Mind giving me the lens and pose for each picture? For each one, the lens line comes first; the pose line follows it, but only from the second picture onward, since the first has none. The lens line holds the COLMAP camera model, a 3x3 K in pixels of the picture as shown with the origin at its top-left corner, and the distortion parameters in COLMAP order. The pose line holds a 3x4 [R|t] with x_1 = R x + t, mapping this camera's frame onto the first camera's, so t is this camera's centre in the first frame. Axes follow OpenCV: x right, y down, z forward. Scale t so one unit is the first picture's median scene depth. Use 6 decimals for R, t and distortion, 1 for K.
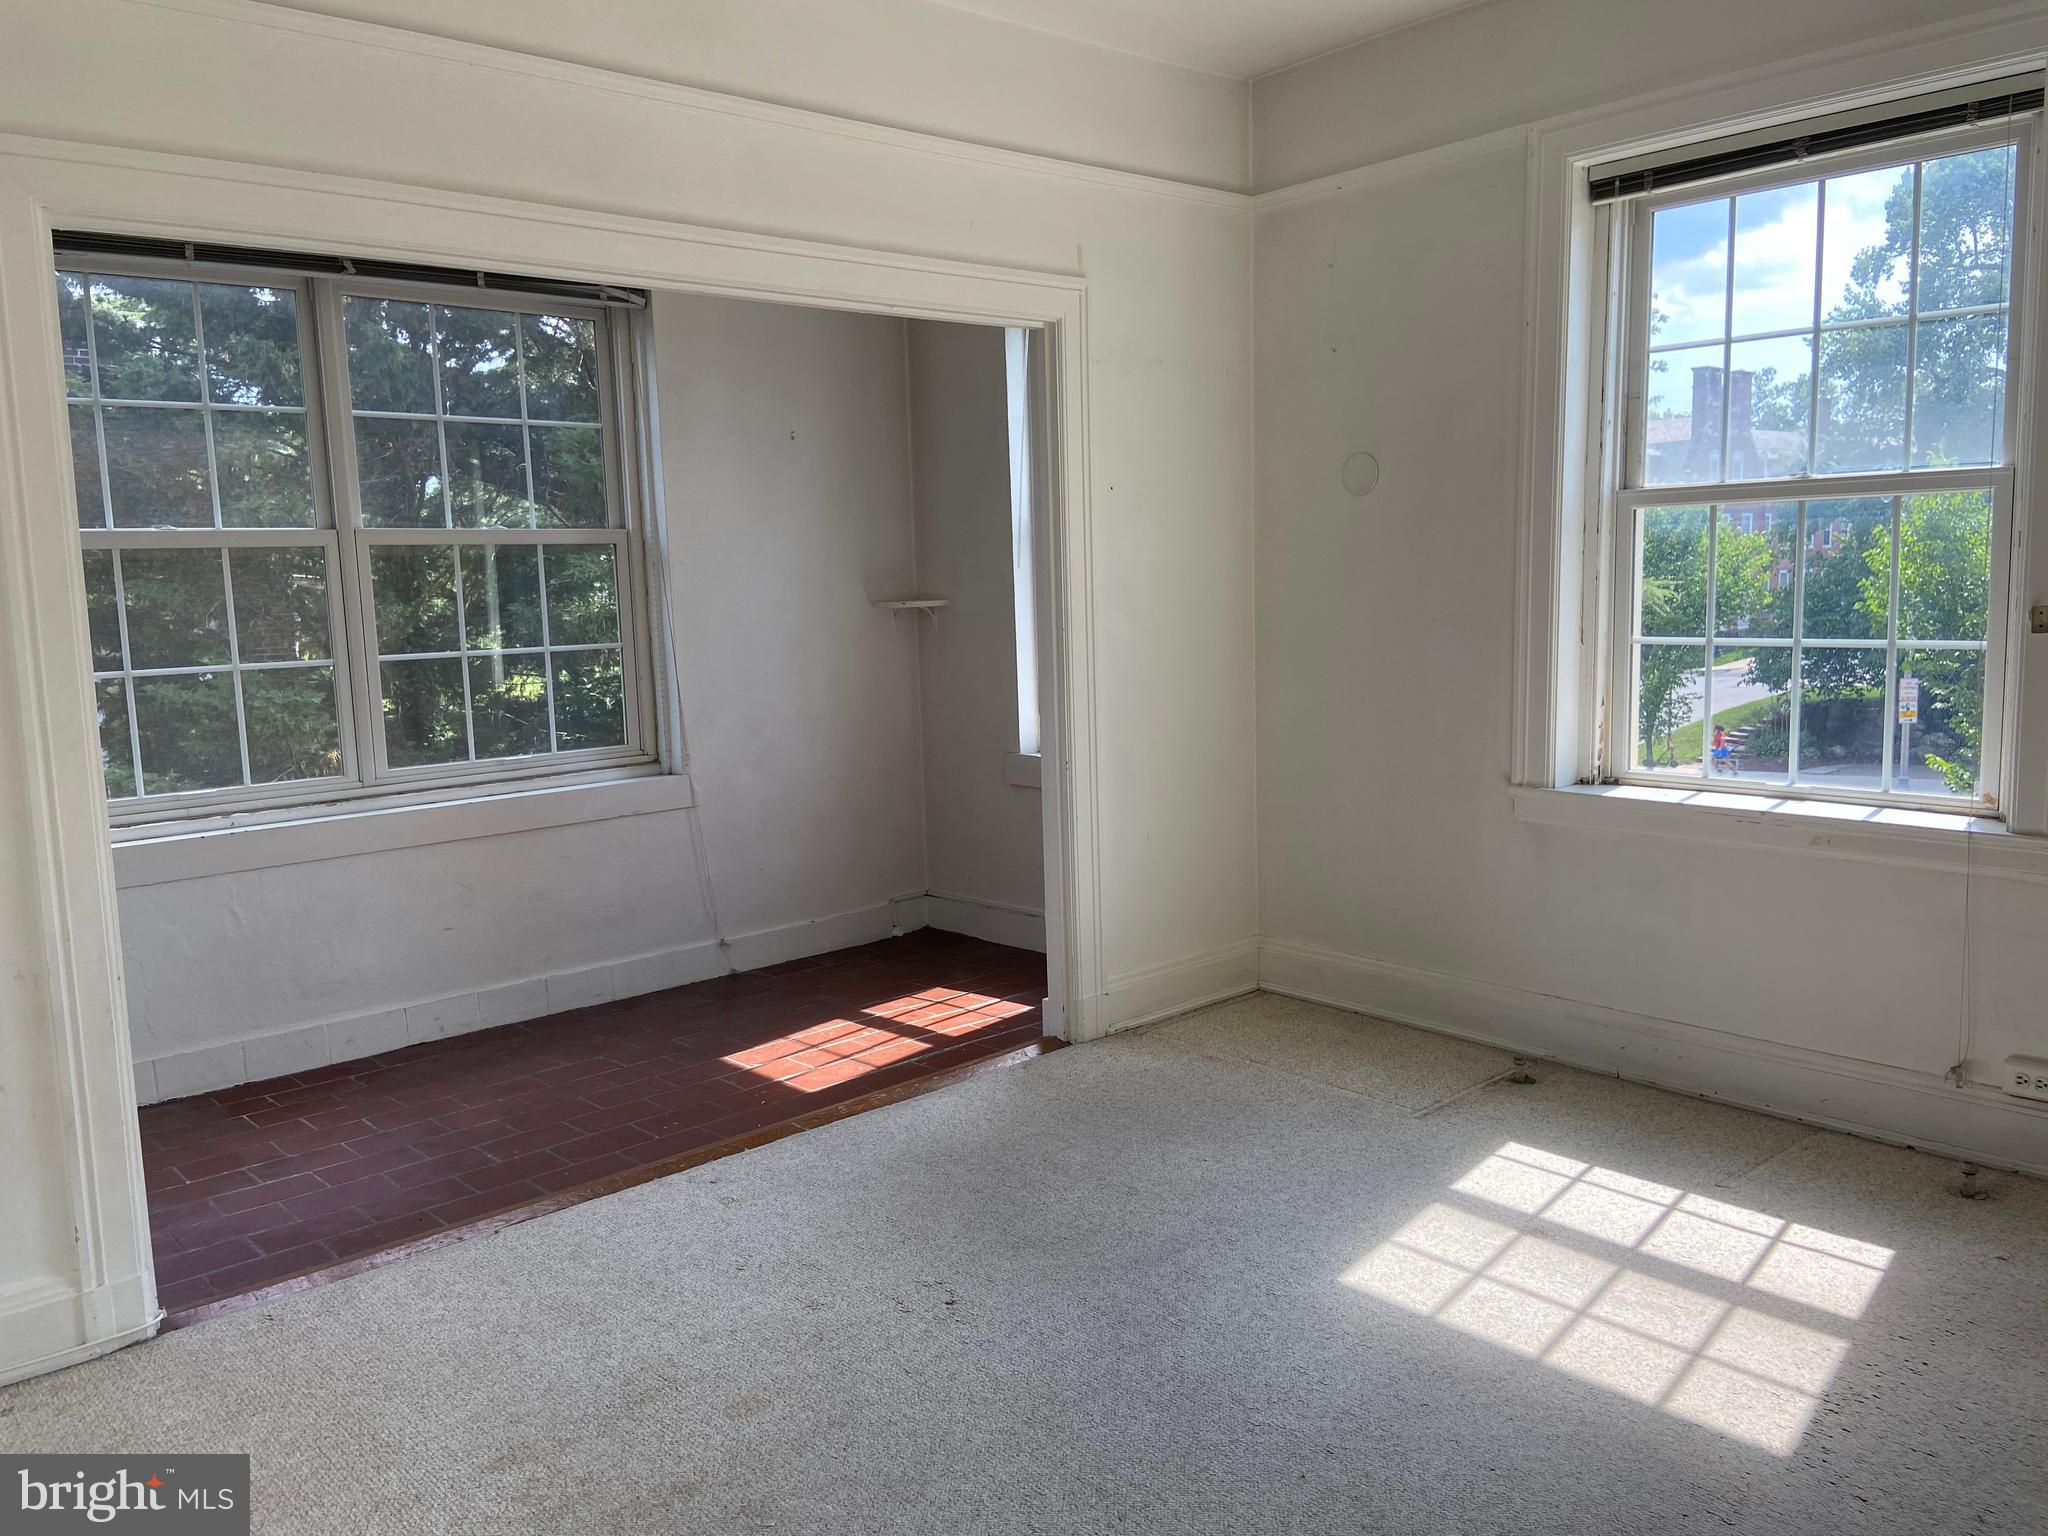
lens RADIAL K [[1592.8, 0, 980.5], [0, 1592.8, 774.3], [0, 0, 1]] dist [0.138744, -0.191539]
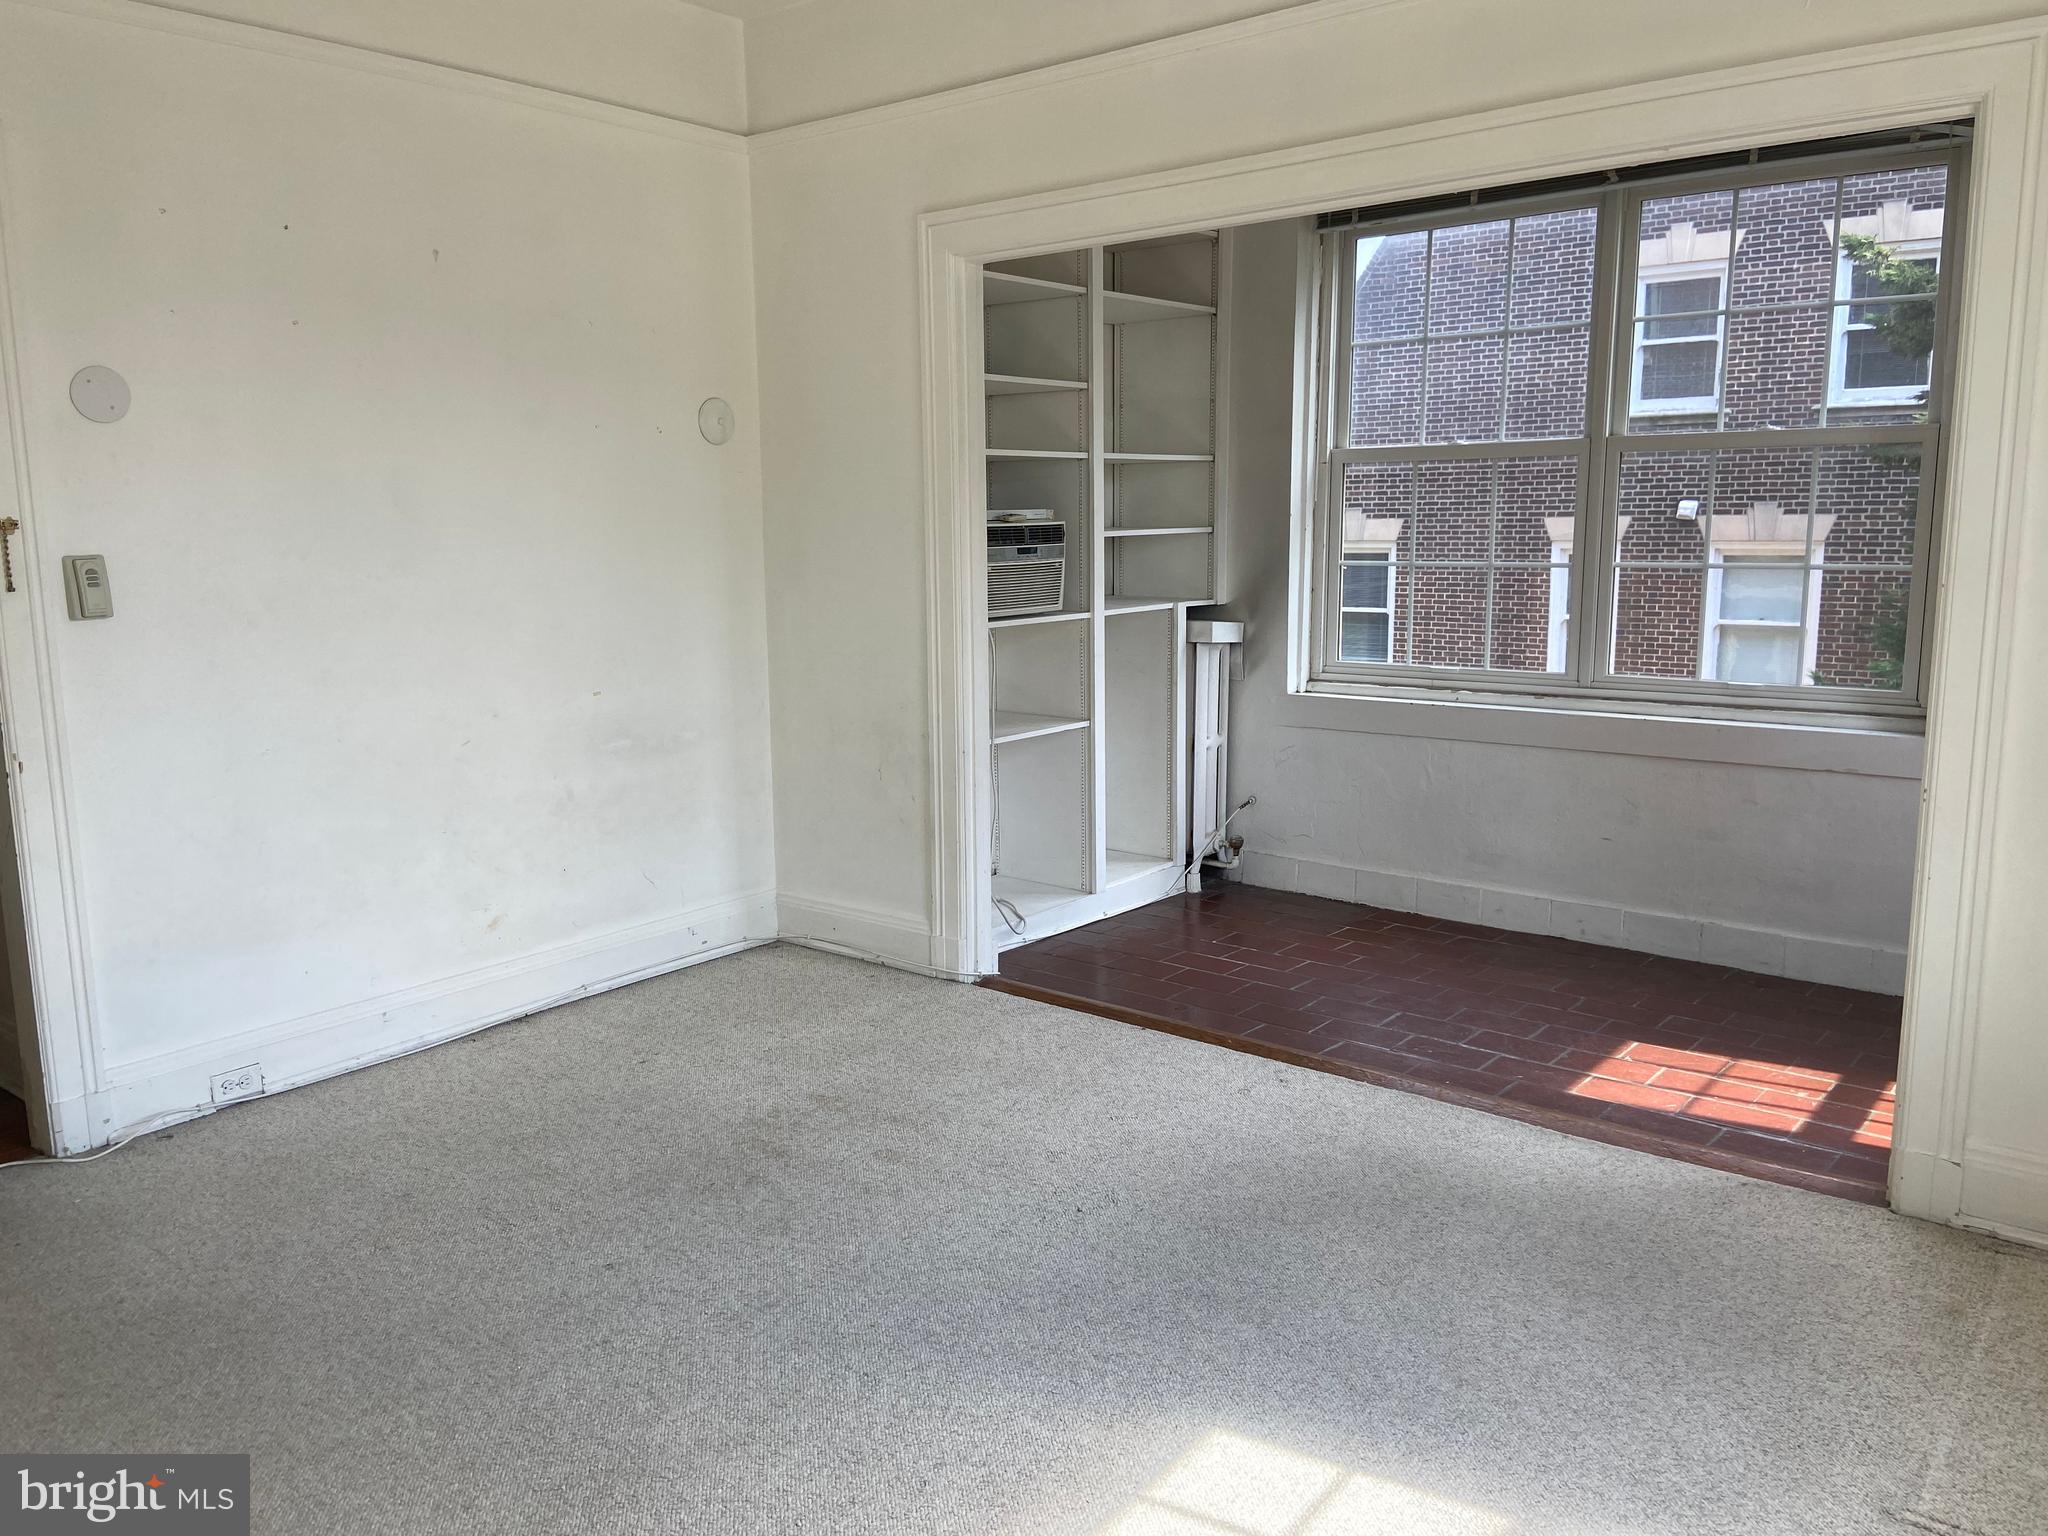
lens RADIAL K [[1546.1, 0, 1007.2], [0, 1546.1, 765.0], [0, 0, 1]] dist [0.133771, -0.164767]
pose [[0.158637, 0.193291, -0.968232, 0.585642], [-0.118153, 0.977319, 0.175746, -0.082148], [0.980242, 0.086519, 0.177877, 0.489922]]
